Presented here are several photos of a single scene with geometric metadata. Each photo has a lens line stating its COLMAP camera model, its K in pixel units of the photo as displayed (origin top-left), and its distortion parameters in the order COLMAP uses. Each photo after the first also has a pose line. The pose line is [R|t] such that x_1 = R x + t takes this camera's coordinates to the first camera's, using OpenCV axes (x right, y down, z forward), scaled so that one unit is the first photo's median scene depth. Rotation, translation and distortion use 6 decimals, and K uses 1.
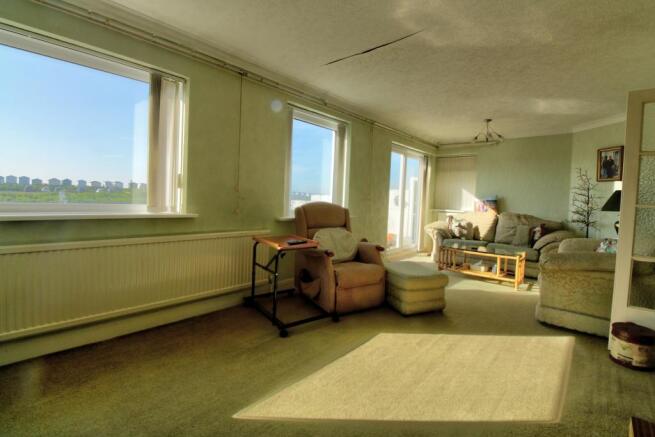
lens RADIAL K [[306.6, 0, 326.4], [0, 306.6, 219.0], [0, 0, 1]] dist [-0.017904, -0.006576]
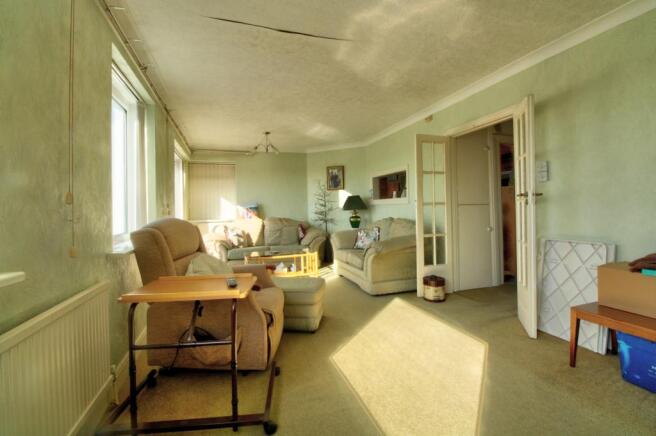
lens RADIAL K [[307.0, 0, 329.5], [0, 307.0, 211.4], [0, 0, 1]] dist [-0.017904, -0.006576]
pose [[0.470837, -0.051113, 0.880738, -0.333301], [0.101732, 0.994806, 0.003347, -0.028992], [-0.876335, 0.088023, 0.473591, 0.315931]]
